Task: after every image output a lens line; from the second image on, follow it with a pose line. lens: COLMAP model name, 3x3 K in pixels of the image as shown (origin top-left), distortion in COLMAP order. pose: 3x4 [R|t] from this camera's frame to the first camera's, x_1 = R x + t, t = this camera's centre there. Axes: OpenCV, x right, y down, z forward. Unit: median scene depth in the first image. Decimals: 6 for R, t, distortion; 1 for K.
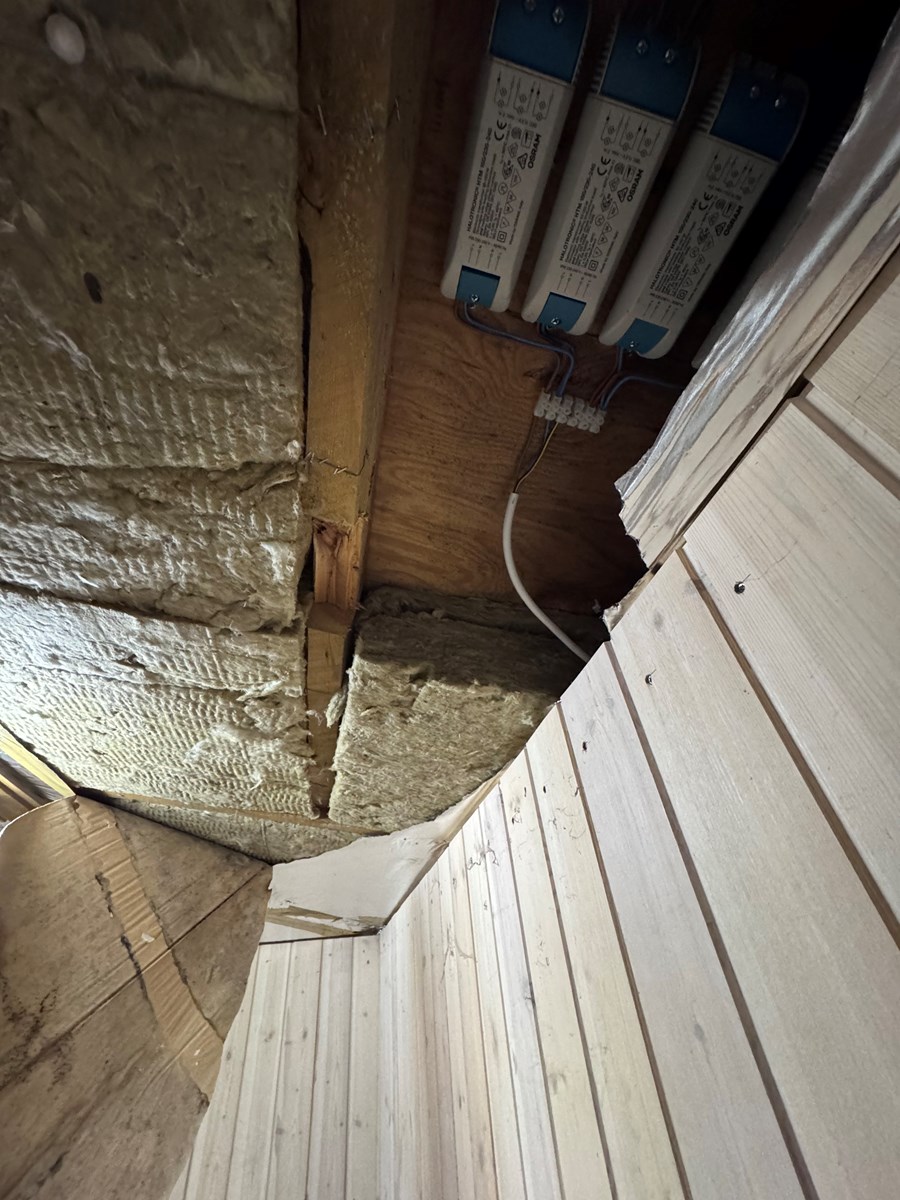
lens RADIAL K [[480.5, 0, 452.6], [0, 480.5, 598.5], [0, 0, 1]] dist [-0.006497, 0.001740]
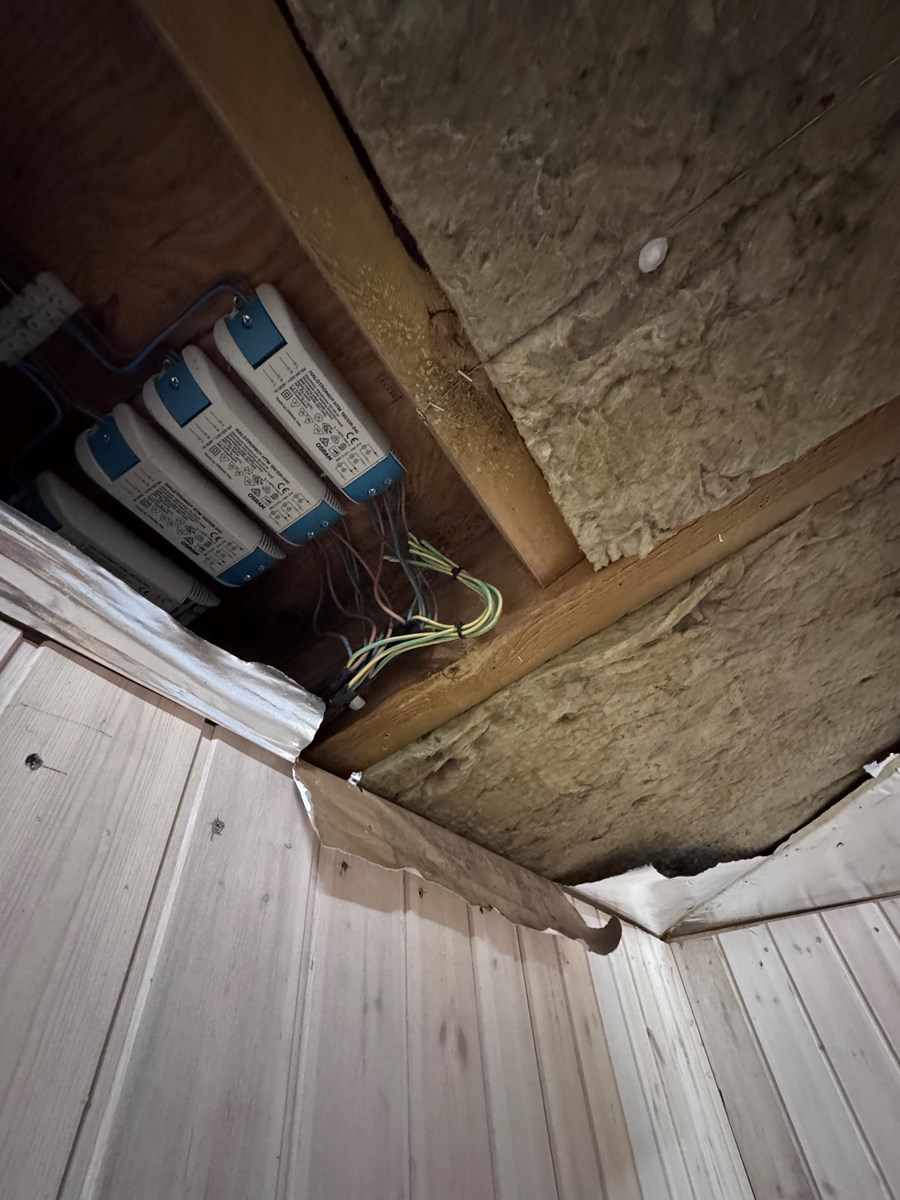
lens RADIAL K [[480.5, 0, 449.1], [0, 480.5, 602.3], [0, 0, 1]] dist [-0.006497, 0.001740]
pose [[-0.706936, 0.593303, 0.385010, -0.094980], [-0.337993, 0.194785, -0.920771, 0.051957], [-0.621291, -0.781057, 0.062832, 0.133663]]
